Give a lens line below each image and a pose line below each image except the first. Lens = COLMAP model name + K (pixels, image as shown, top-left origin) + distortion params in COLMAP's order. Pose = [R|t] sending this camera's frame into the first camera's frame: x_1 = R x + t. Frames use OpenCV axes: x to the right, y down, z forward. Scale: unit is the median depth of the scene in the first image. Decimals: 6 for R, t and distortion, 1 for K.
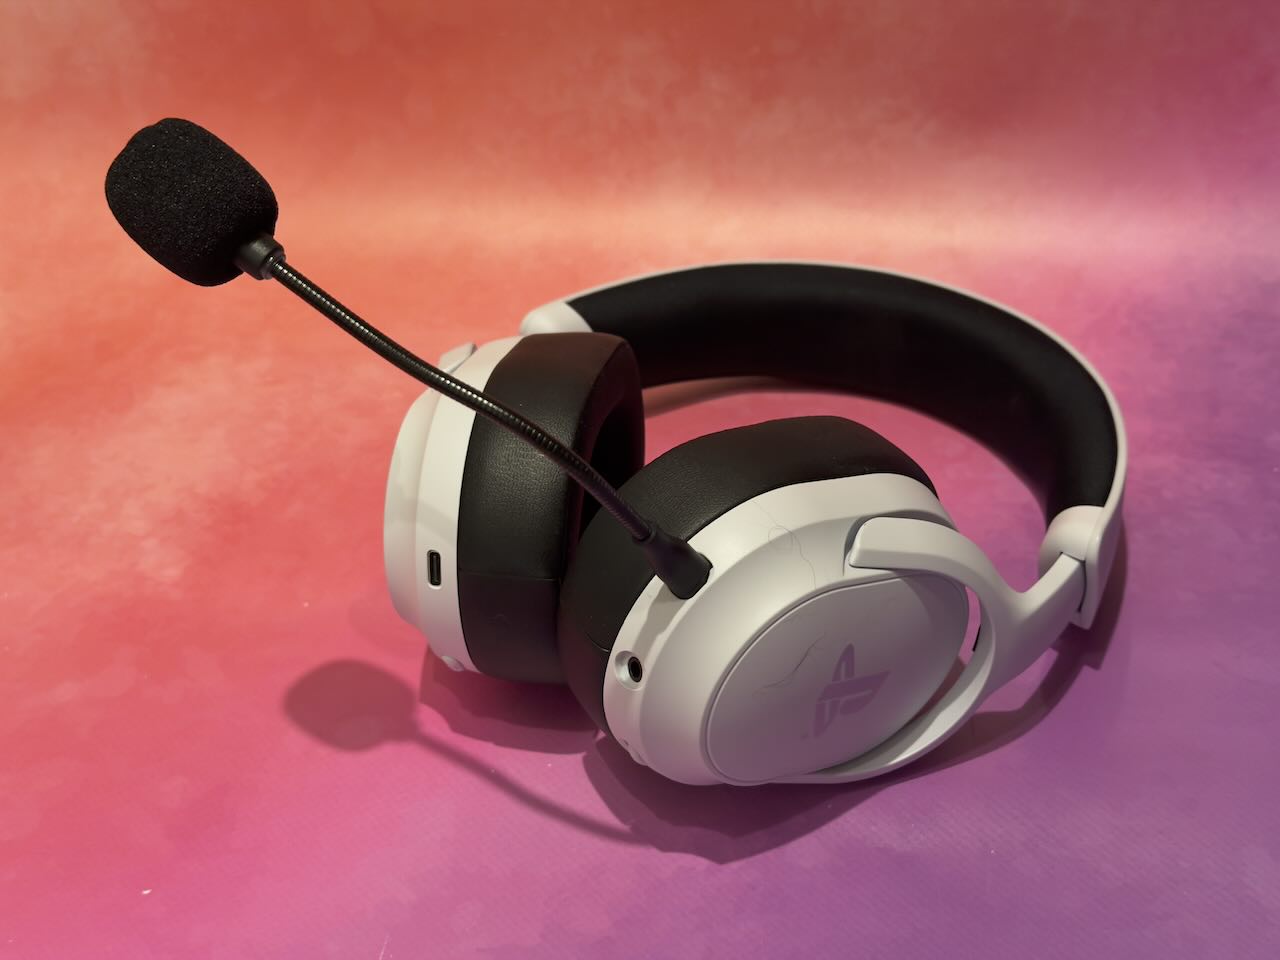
lens RADIAL K [[1787.2, 0, 640.0], [0, 1787.2, 480.0], [0, 0, 1]] dist [0.102612, -0.012103]
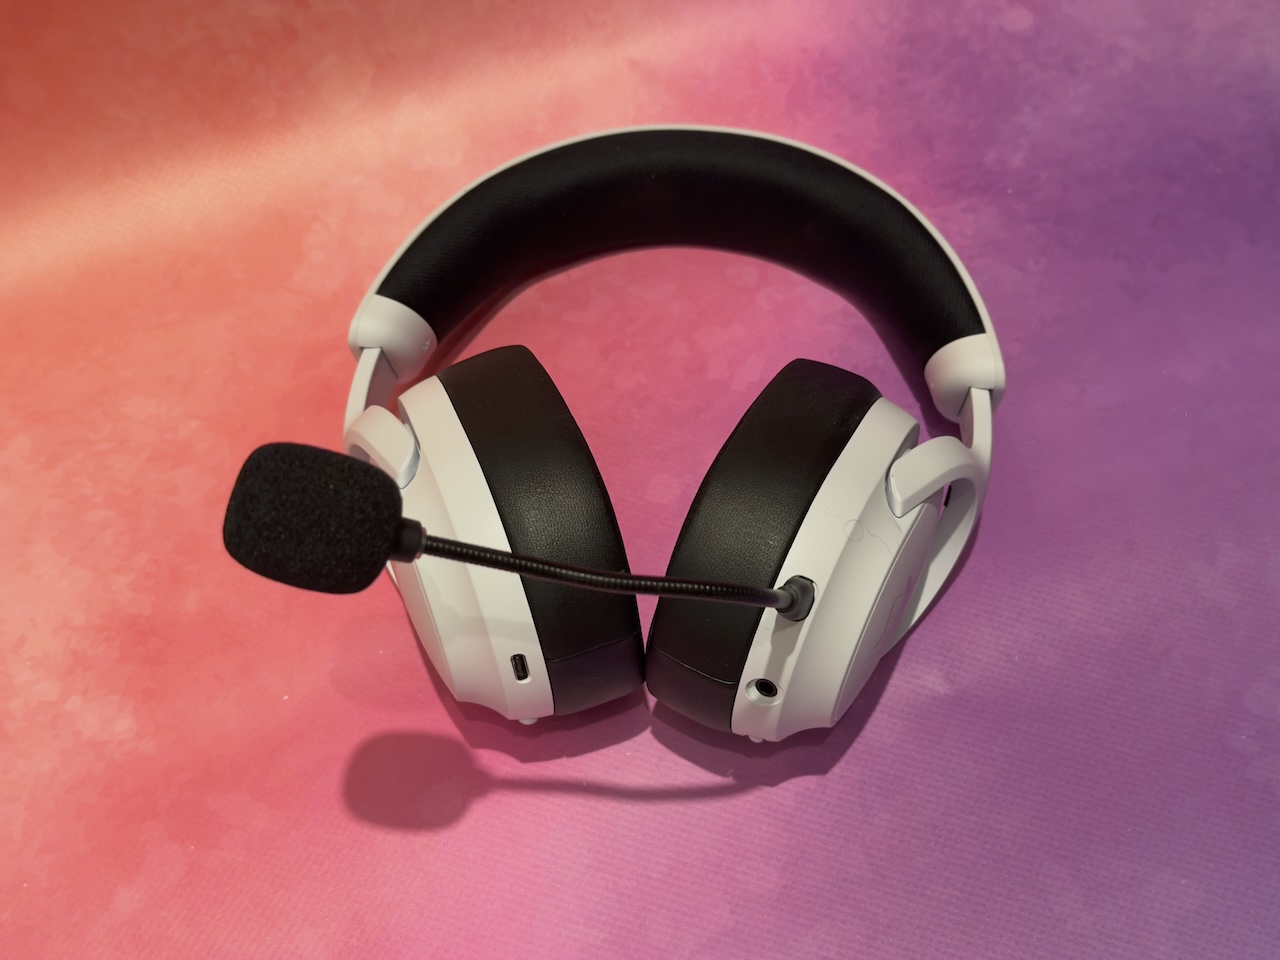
lens RADIAL K [[1787.2, 0, 640.0], [0, 1787.2, 480.0], [0, 0, 1]] dist [0.102612, -0.012103]
pose [[0.858837, -0.417388, 0.296962, -0.293630], [0.314804, 0.887388, 0.336811, -0.344097], [-0.404101, -0.195781, 0.893517, 0.071212]]
